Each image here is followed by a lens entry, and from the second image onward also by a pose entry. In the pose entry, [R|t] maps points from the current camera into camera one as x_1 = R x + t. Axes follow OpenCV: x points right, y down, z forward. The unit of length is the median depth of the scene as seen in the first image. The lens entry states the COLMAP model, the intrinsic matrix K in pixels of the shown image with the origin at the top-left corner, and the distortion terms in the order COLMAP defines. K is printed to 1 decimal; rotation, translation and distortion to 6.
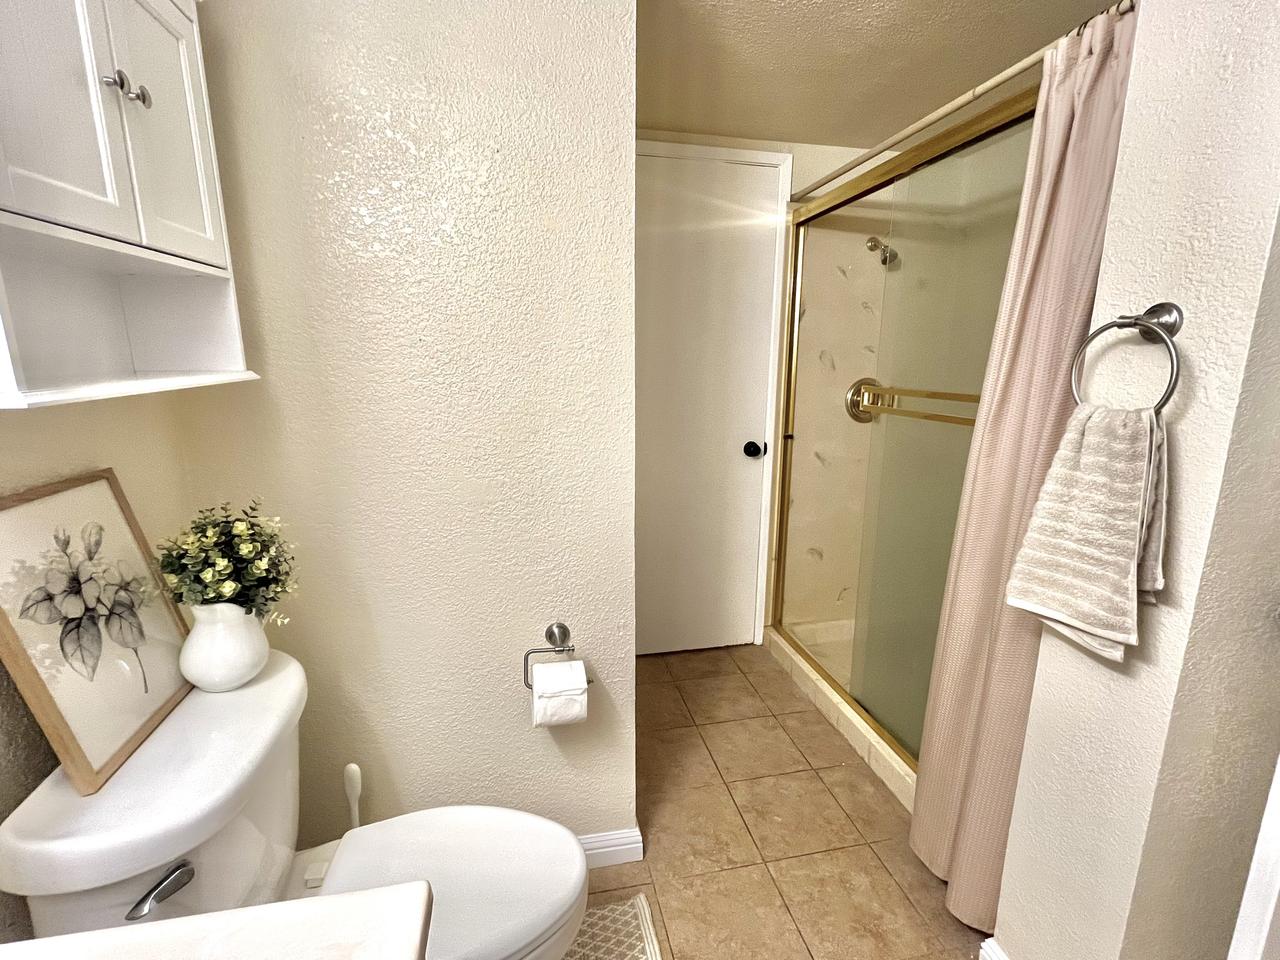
lens RADIAL K [[587.7, 0, 640.1], [0, 587.7, 485.8], [0, 0, 1]] dist [-0.000159, -0.000033]
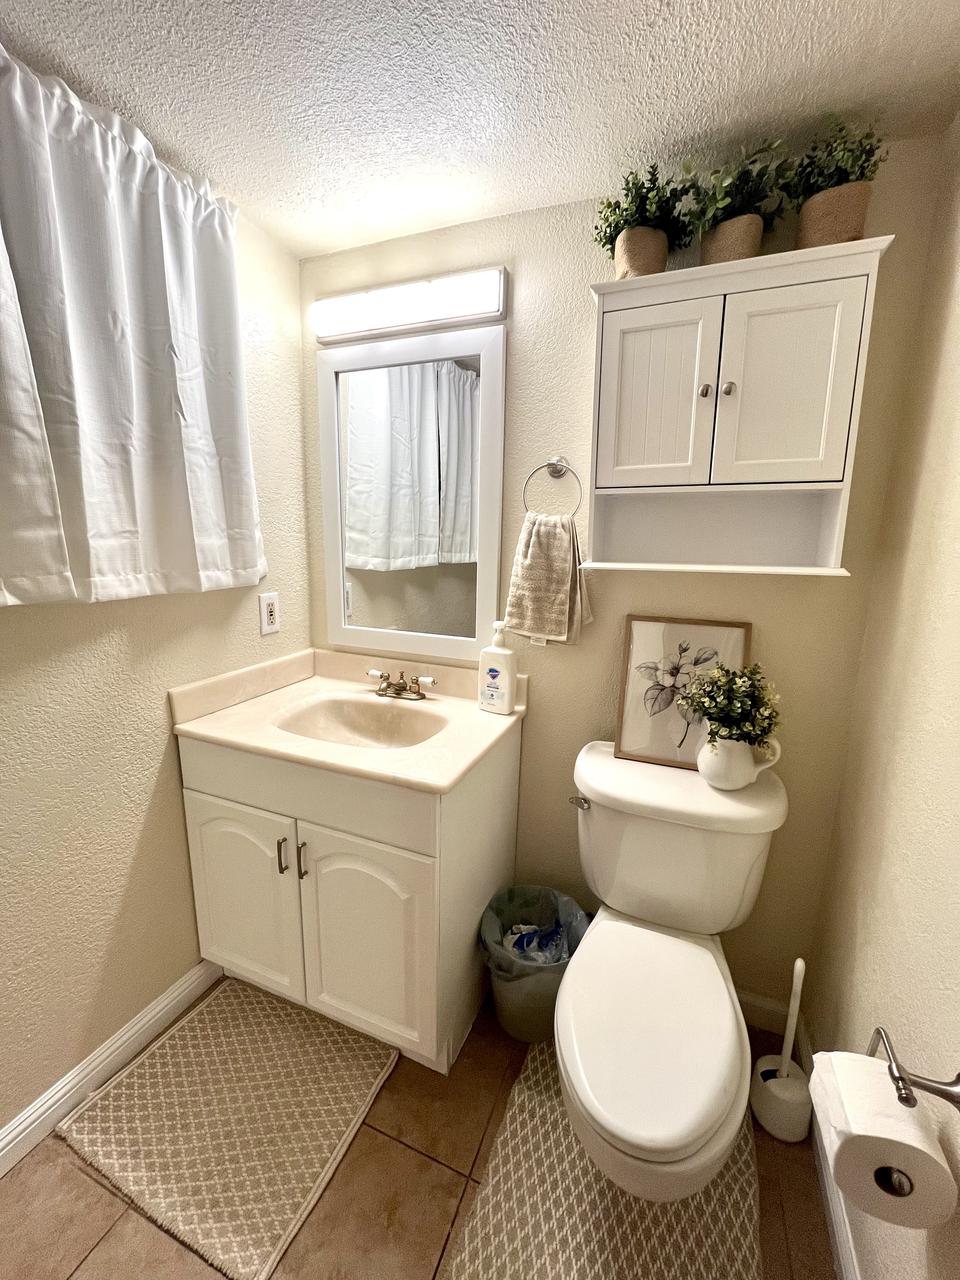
lens RADIAL K [[517.1, 0, 479.7], [0, 517.1, 636.3], [0, 0, 1]] dist [-0.000734, -0.000023]
pose [[-0.559901, 0.138769, -0.816856, 0.715695], [-0.200932, 0.933706, 0.296345, -0.298024], [0.803827, 0.330056, -0.494899, 1.274928]]
